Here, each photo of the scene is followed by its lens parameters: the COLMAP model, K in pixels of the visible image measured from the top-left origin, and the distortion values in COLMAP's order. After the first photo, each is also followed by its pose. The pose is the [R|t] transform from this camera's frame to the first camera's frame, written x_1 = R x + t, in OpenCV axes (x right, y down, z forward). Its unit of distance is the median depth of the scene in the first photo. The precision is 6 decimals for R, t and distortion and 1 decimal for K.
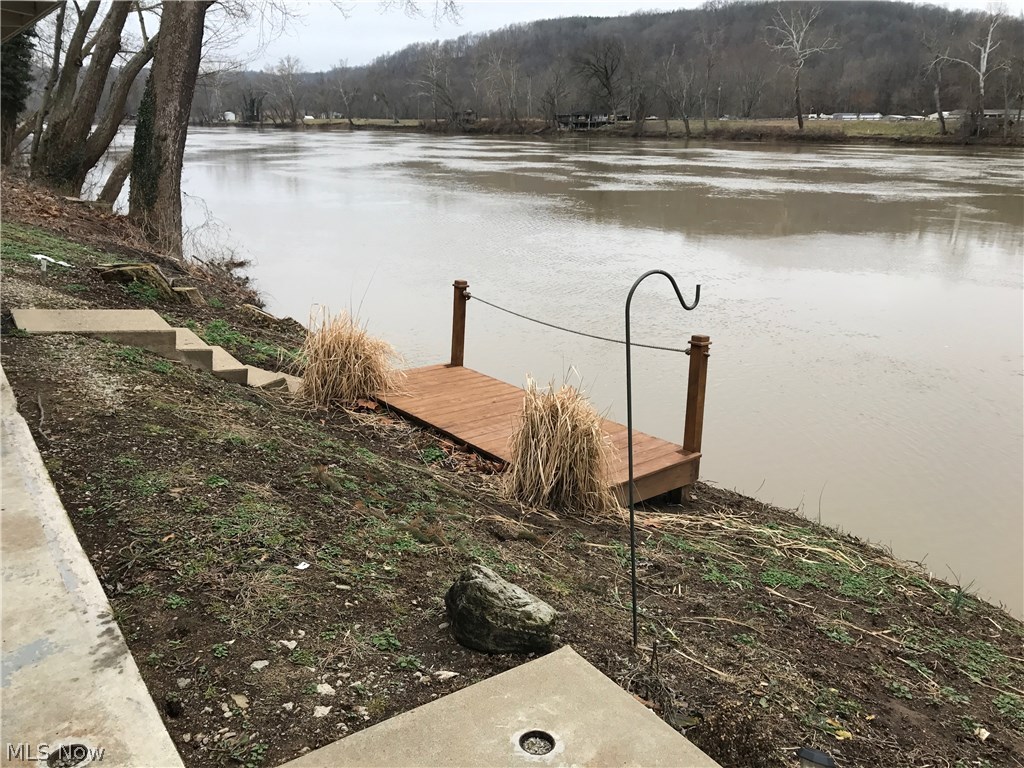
lens RADIAL K [[841.4, 0, 506.3], [0, 841.4, 384.1], [0, 0, 1]] dist [0.035073, -0.021622]
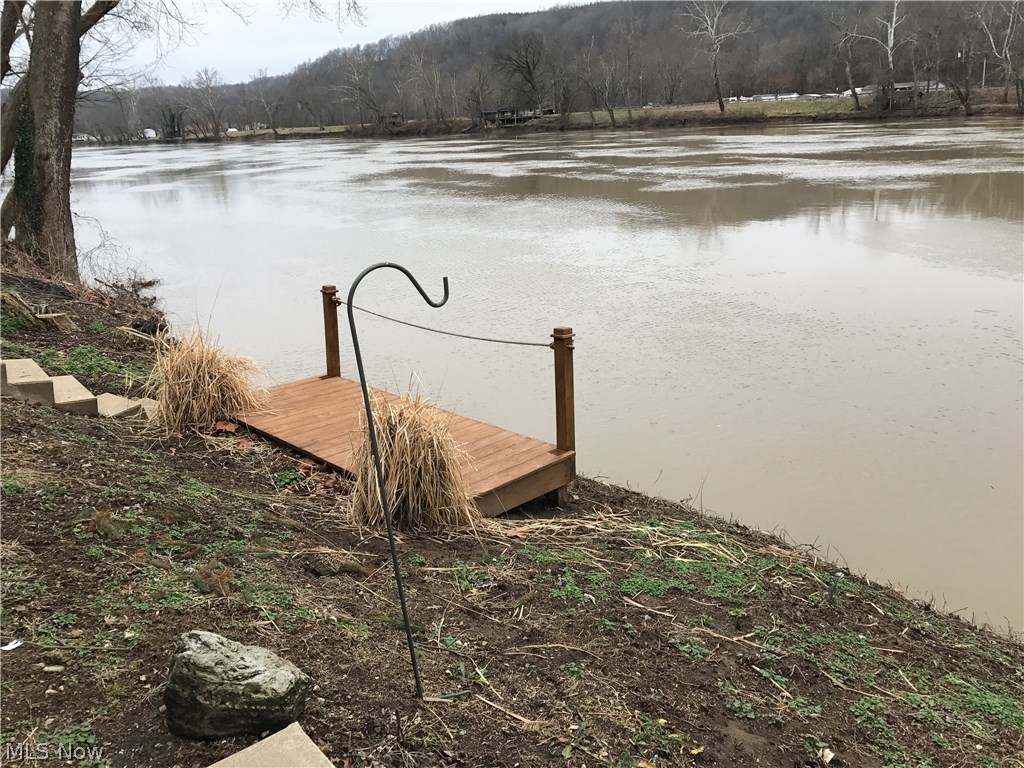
lens RADIAL K [[841.4, 0, 505.2], [0, 841.4, 380.6], [0, 0, 1]] dist [0.035073, -0.021622]
pose [[0.995216, -0.077590, 0.059370, 0.002229], [0.077730, 0.996974, -0.000042, -0.000073], [-0.059187, 0.004657, 0.998236, 0.001415]]
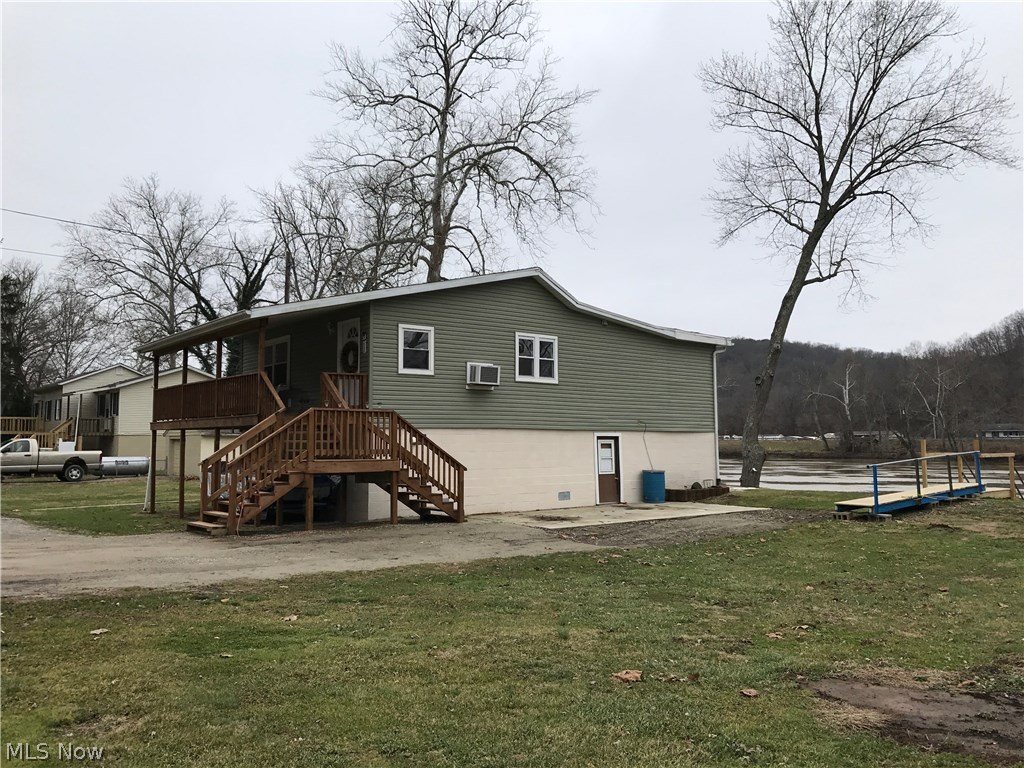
lens RADIAL K [[841.4, 0, 515.3], [0, 841.4, 384.9], [0, 0, 1]] dist [0.035073, -0.021622]
pose [[0.997497, -0.011266, 0.069802, -0.018022], [0.035863, 0.931424, -0.362163, 0.035348], [-0.060935, 0.363760, 0.929497, -0.115059]]
